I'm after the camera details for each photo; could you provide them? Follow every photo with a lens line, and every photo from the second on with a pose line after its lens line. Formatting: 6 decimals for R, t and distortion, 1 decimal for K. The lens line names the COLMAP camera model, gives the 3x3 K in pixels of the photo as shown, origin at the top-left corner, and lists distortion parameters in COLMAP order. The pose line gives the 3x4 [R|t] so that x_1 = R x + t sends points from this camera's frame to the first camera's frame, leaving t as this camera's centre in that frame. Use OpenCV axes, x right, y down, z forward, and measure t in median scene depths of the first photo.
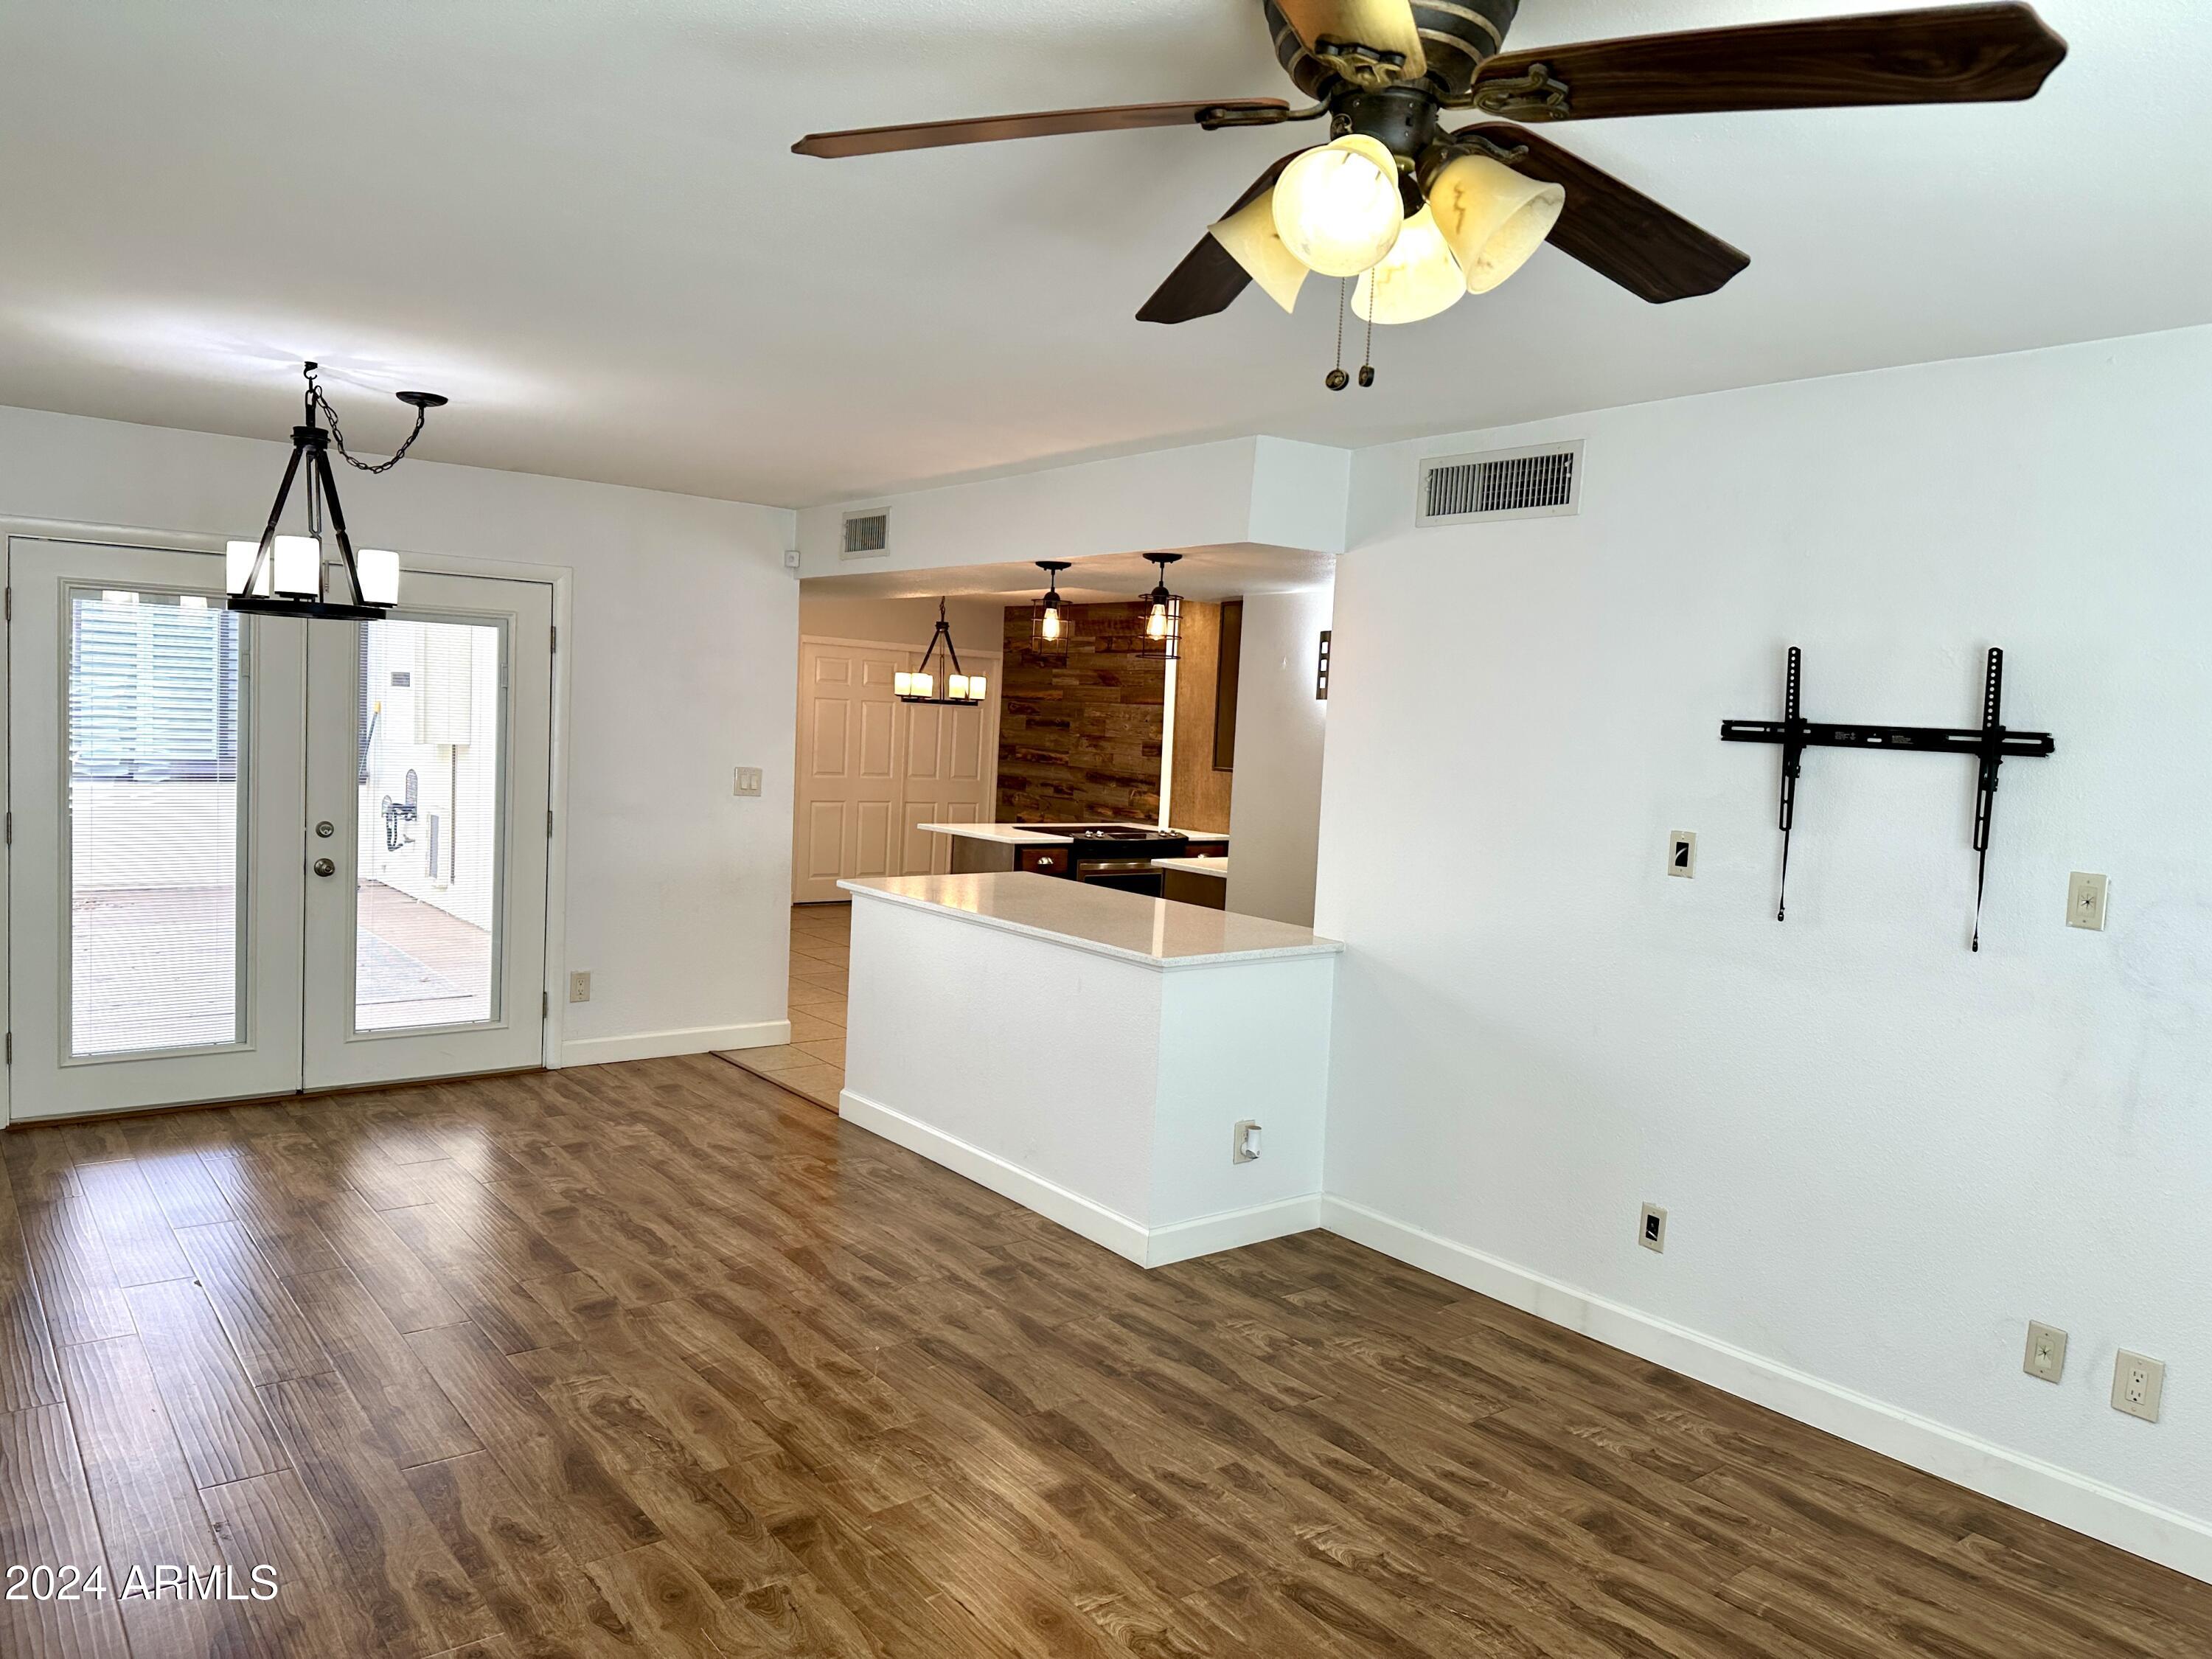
lens RADIAL K [[1542.9, 0, 1099.8], [0, 1542.9, 814.8], [0, 0, 1]] dist [0.079198, -0.100209]
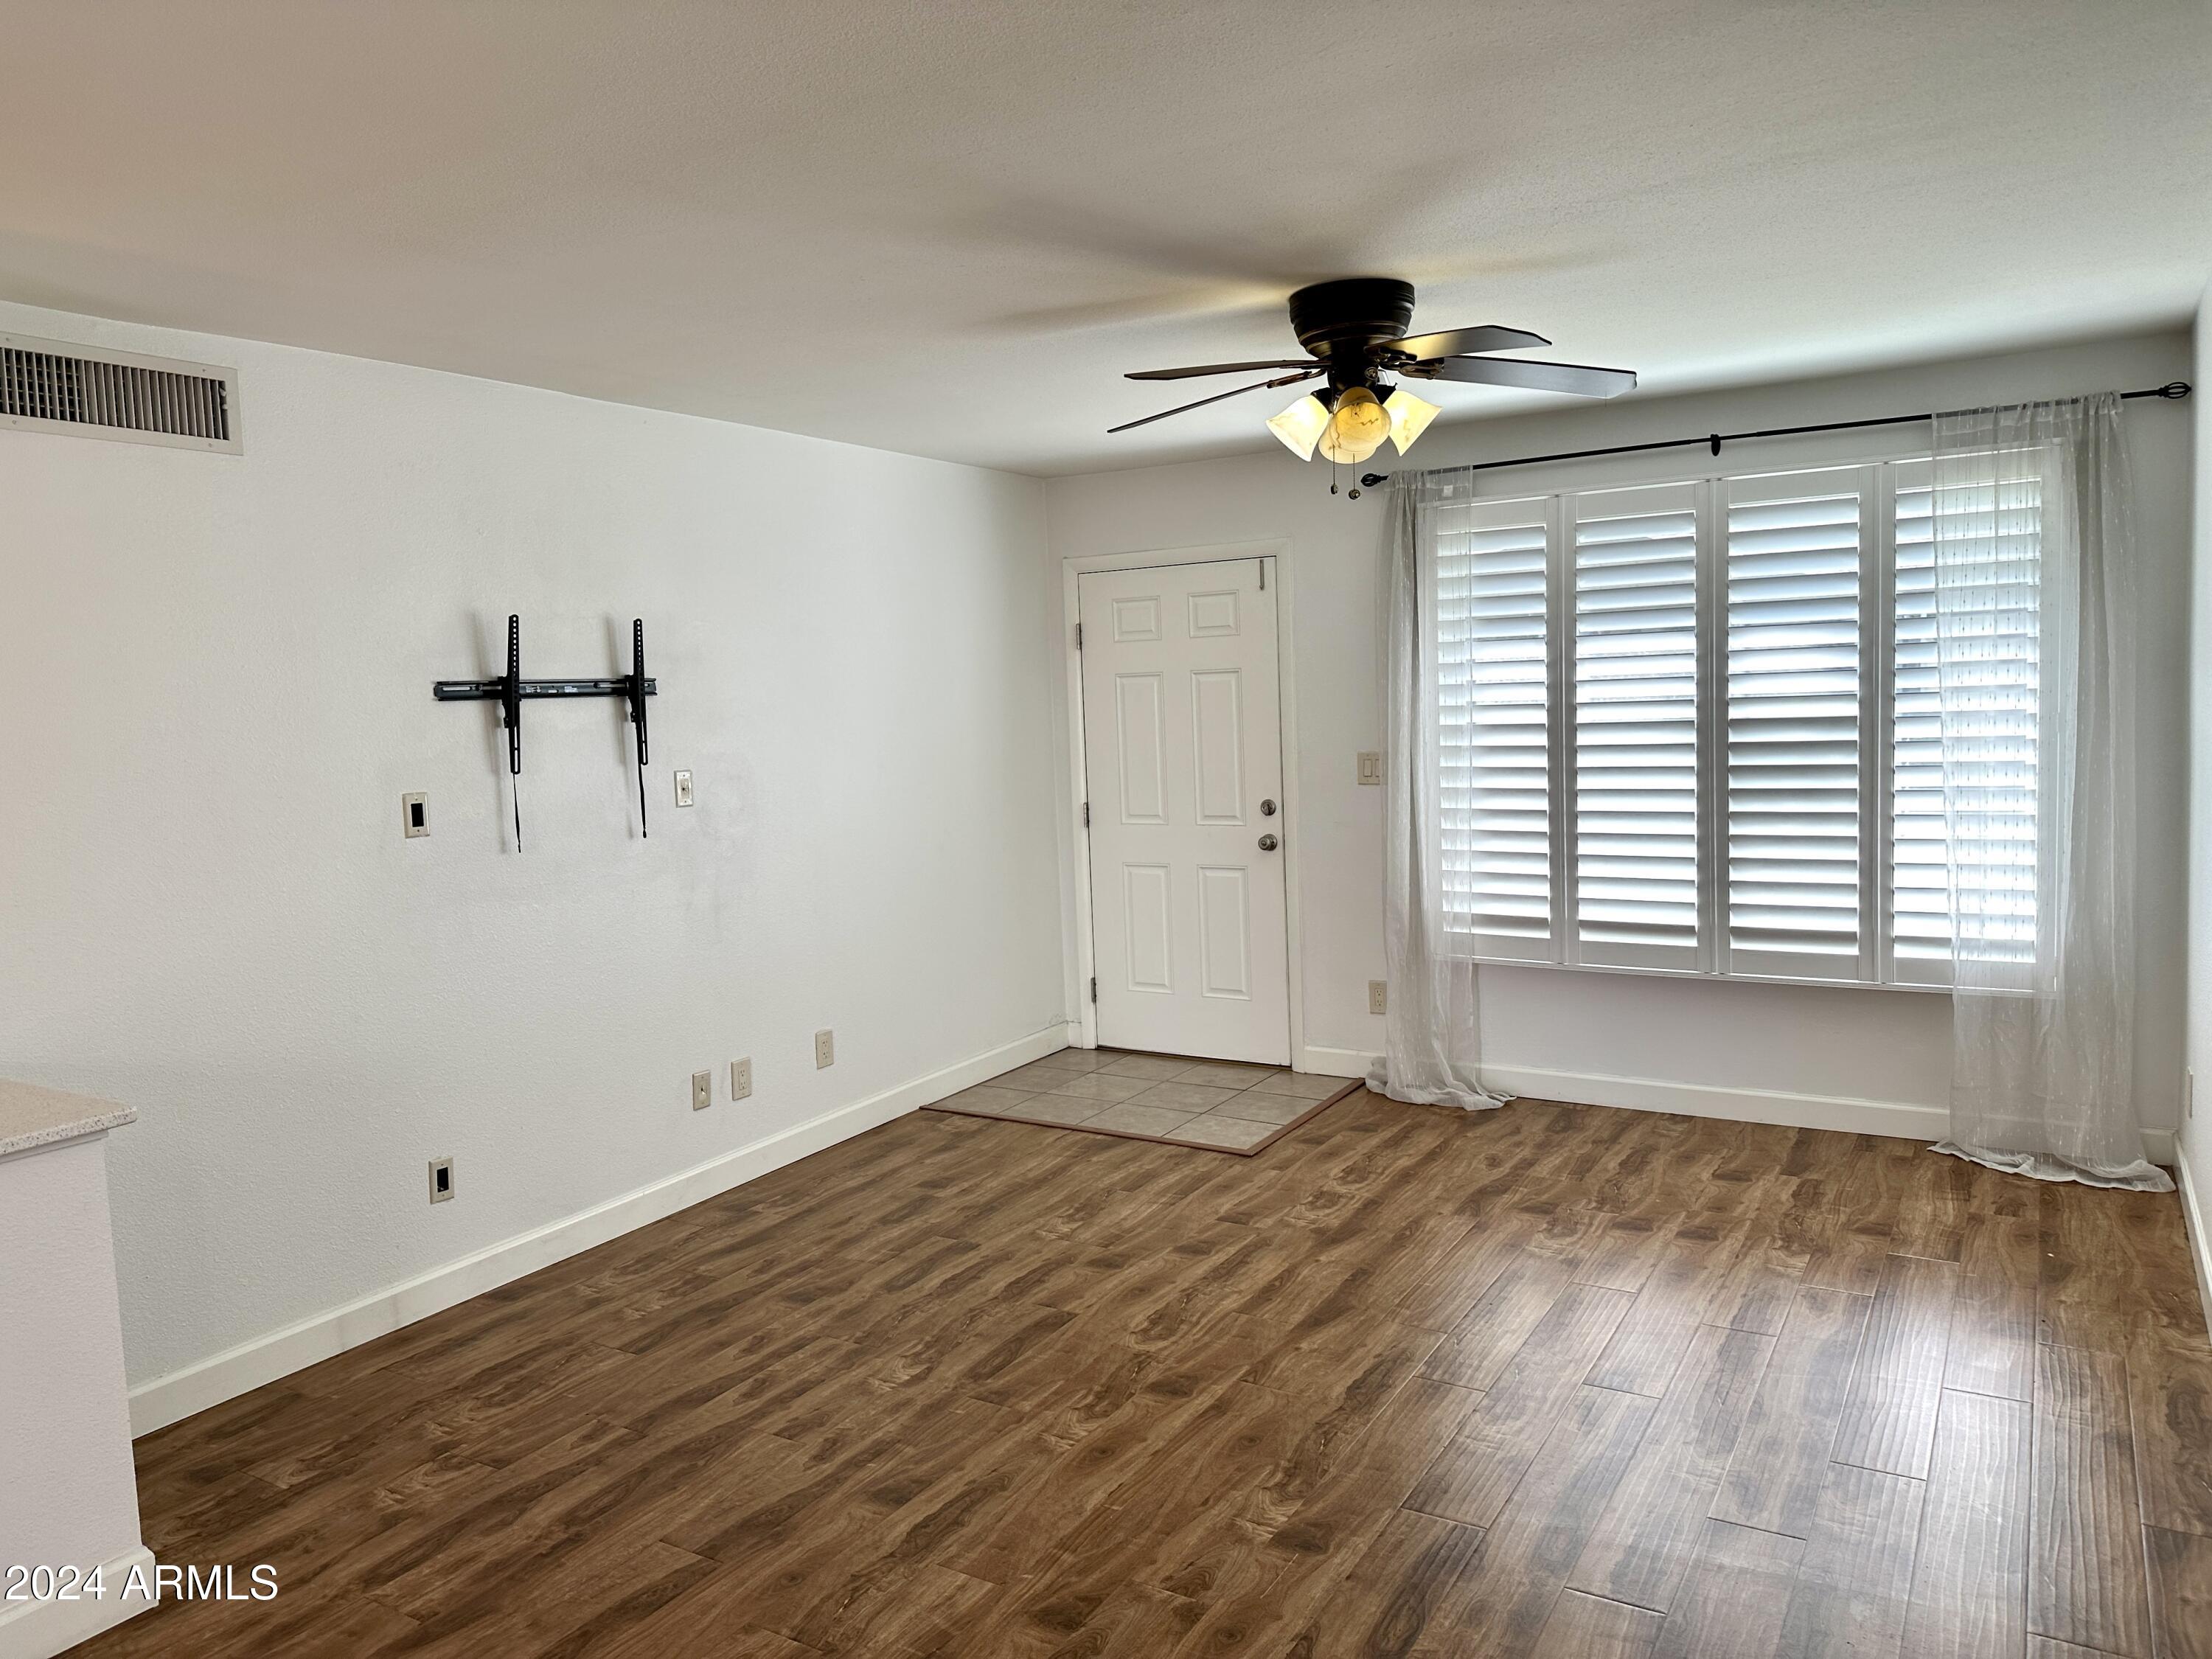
lens RADIAL K [[1542.9, 0, 1107.0], [0, 1542.9, 849.0], [0, 0, 1]] dist [0.079198, -0.100209]
pose [[-0.354889, -0.135027, 0.925106, -0.738980], [0.087049, 0.980444, 0.176498, -0.094645], [-0.930847, 0.143166, -0.336195, 0.927874]]
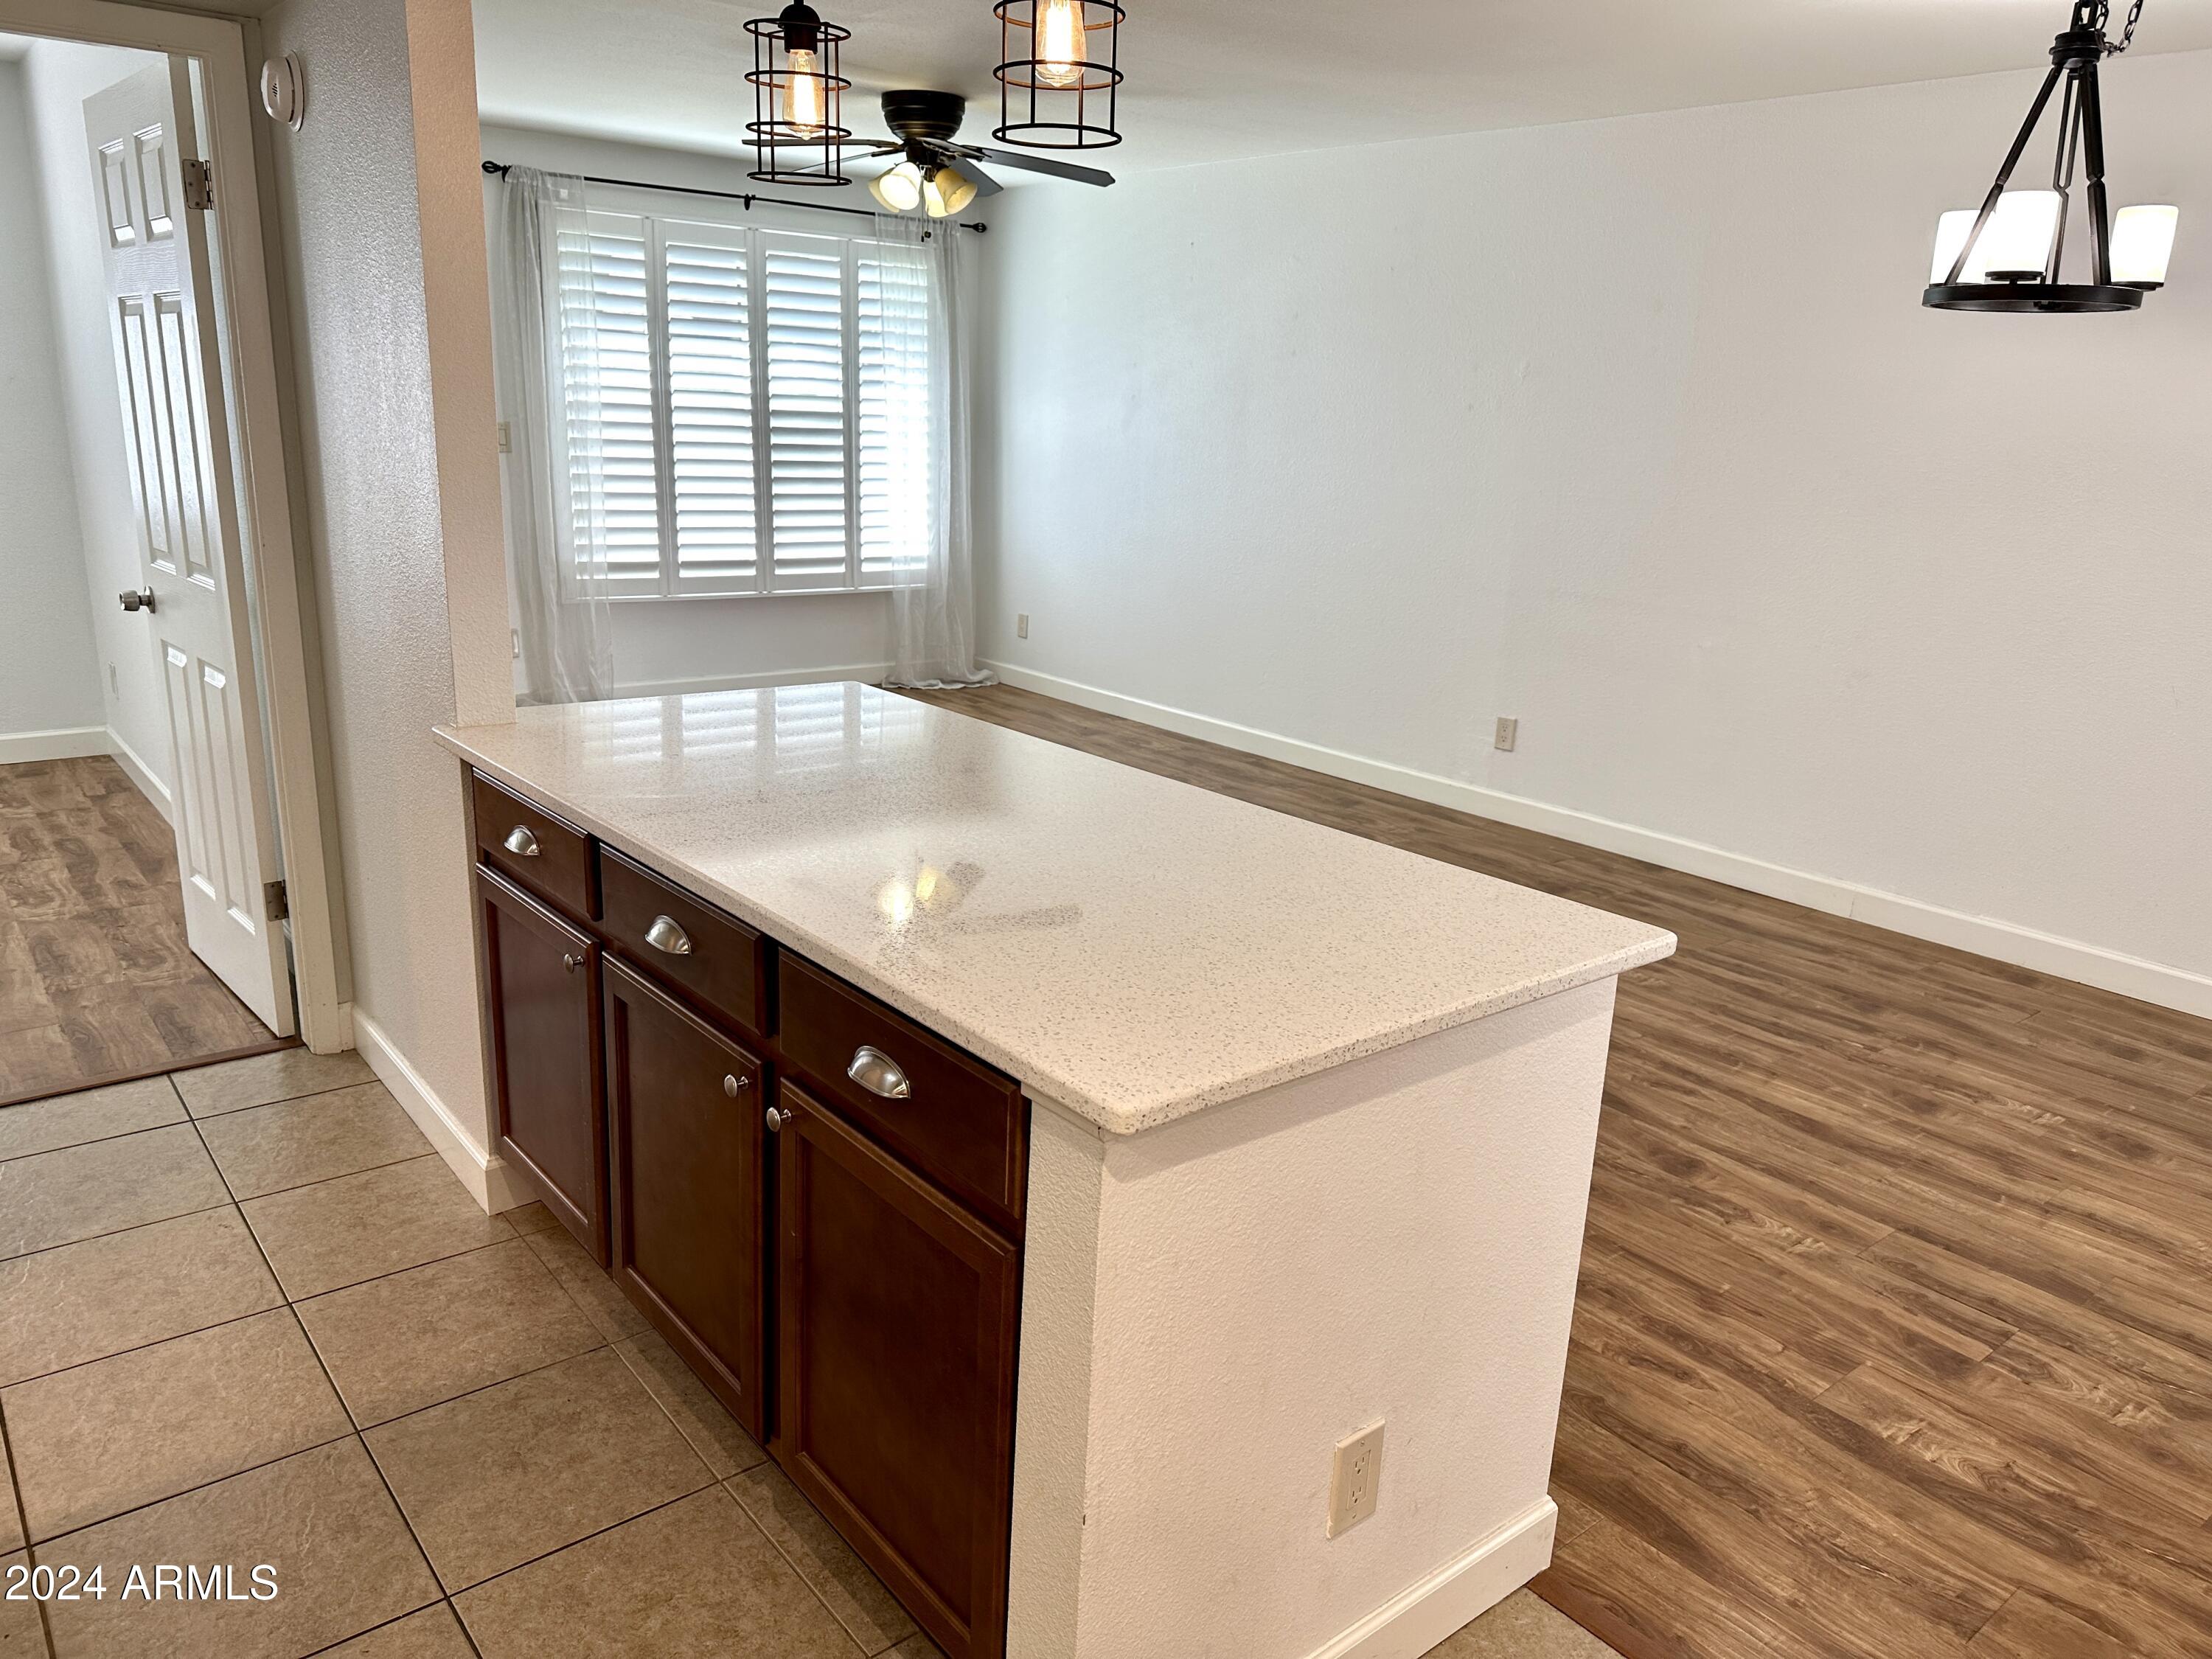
lens RADIAL K [[1542.9, 0, 1085.4], [0, 1542.9, 851.7], [0, 0, 1]] dist [0.079198, -0.100209]
pose [[-0.996084, -0.081167, -0.035046, -0.057066], [-0.088284, 0.934350, 0.345248, -0.107232], [0.004723, 0.346990, -0.937857, 1.917995]]
